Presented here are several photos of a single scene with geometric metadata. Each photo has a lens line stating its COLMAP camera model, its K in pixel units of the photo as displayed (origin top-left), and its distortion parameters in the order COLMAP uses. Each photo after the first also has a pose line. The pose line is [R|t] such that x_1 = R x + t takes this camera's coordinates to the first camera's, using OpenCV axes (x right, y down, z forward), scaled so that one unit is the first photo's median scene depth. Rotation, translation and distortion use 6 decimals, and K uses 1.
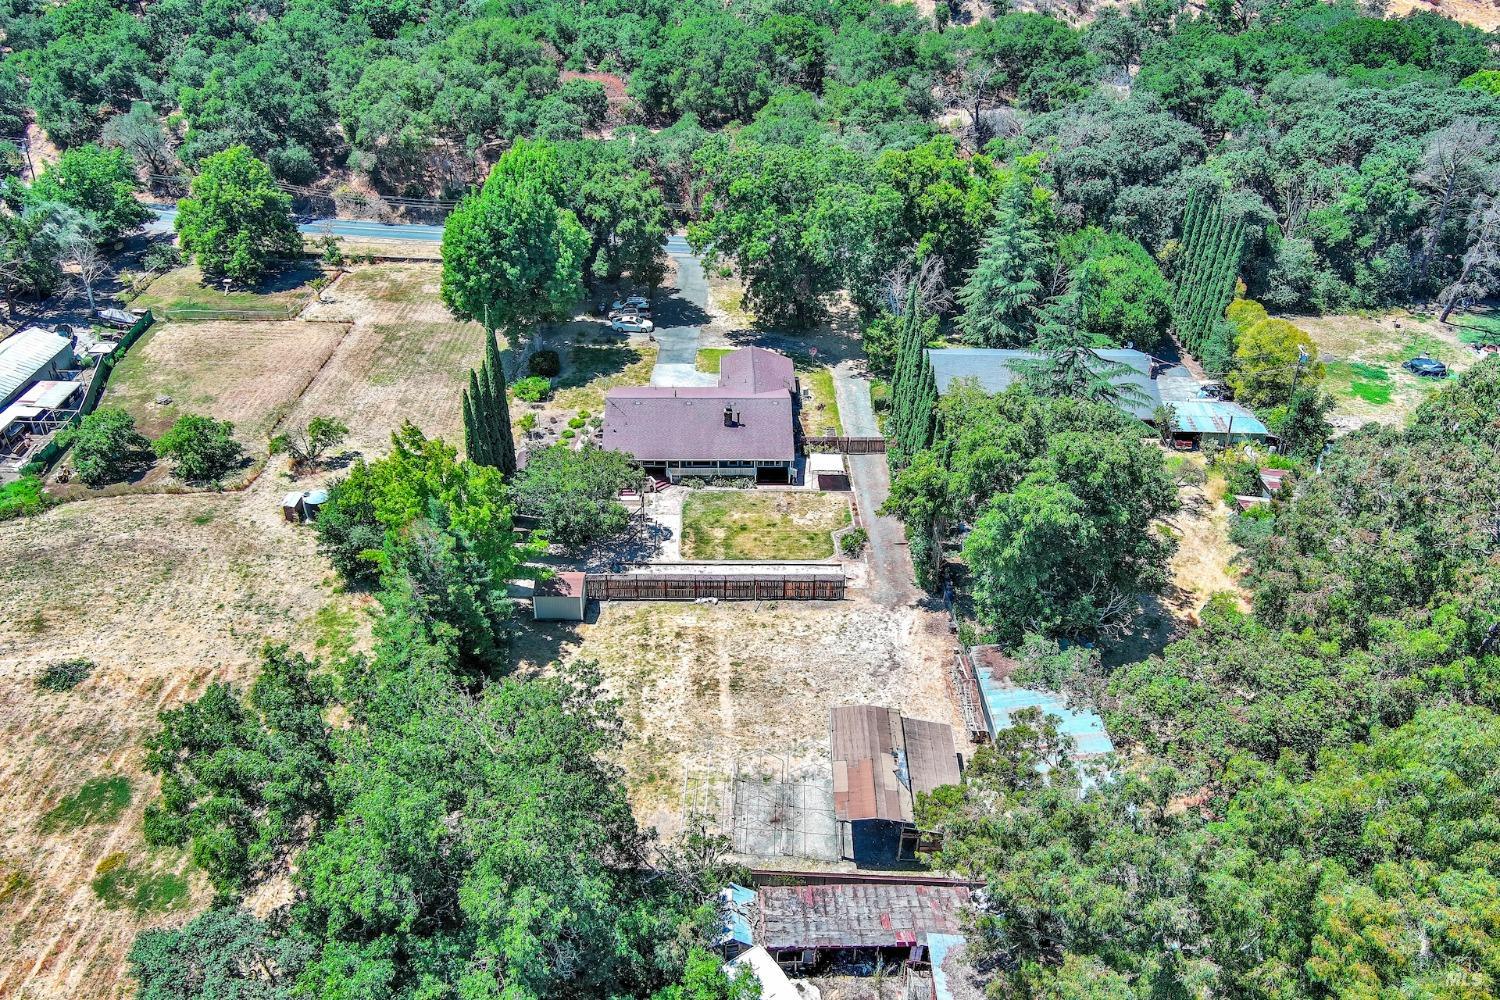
lens RADIAL K [[1127.4, 0, 750.7], [0, 1127.4, 523.5], [0, 0, 1]] dist [0.007951, -0.001702]
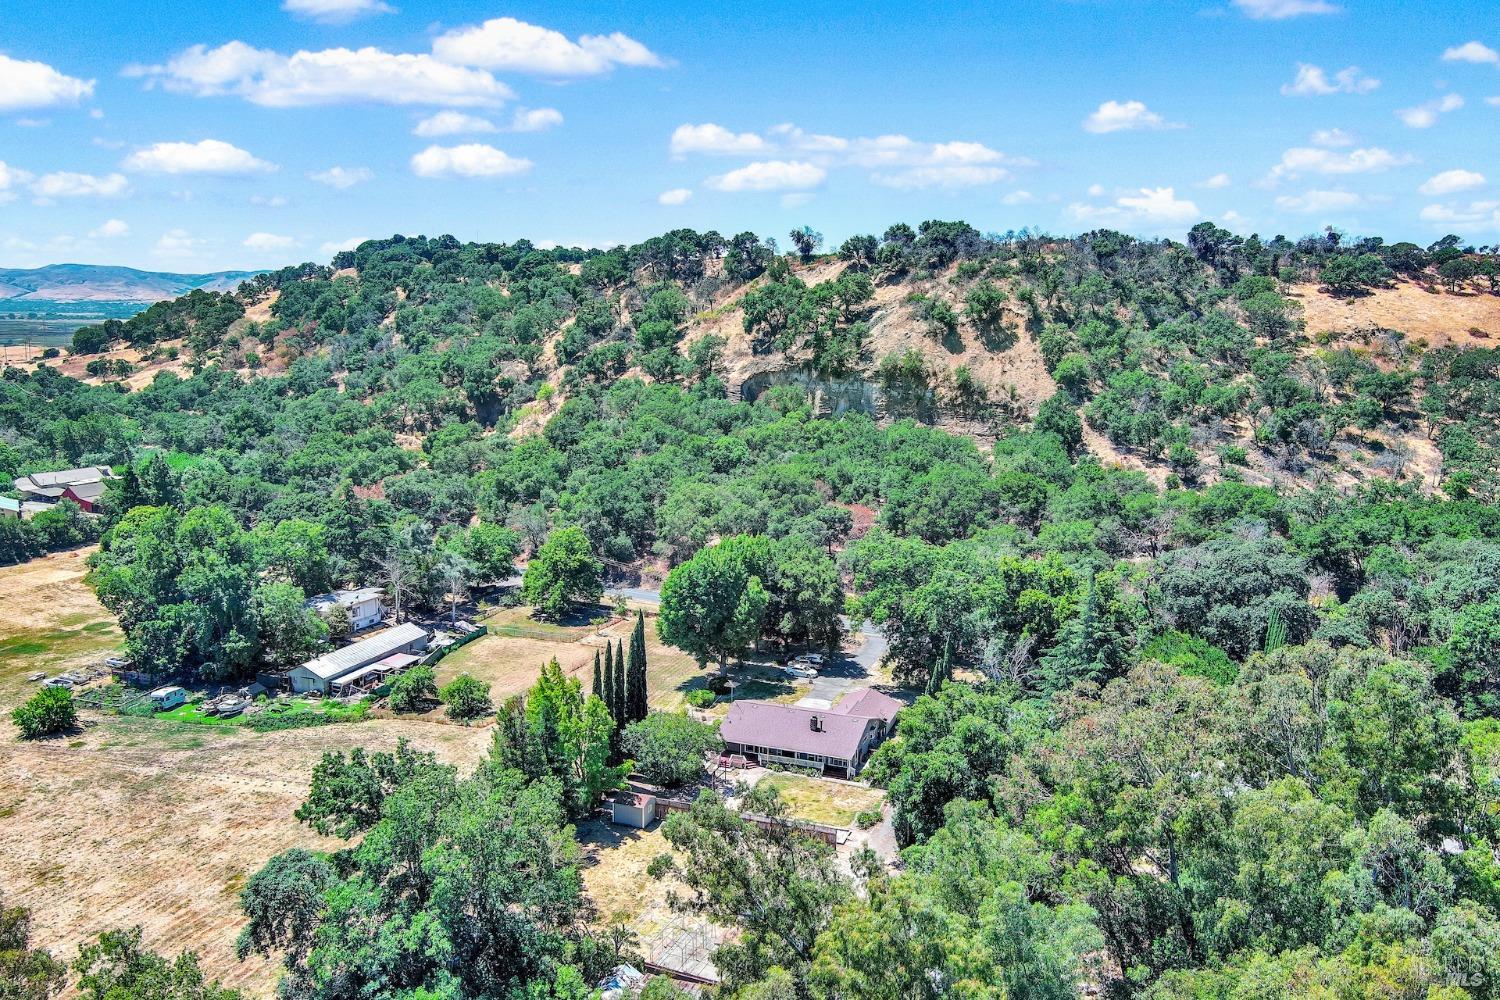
lens RADIAL K [[1127.4, 0, 750.7], [0, 1127.4, 523.5], [0, 0, 1]] dist [0.007951, -0.001702]
pose [[0.934742, 0.066631, -0.349024, 0.282270], [-0.196252, 0.915660, -0.350788, 0.133228], [0.296214, 0.396393, 0.868982, -0.201140]]
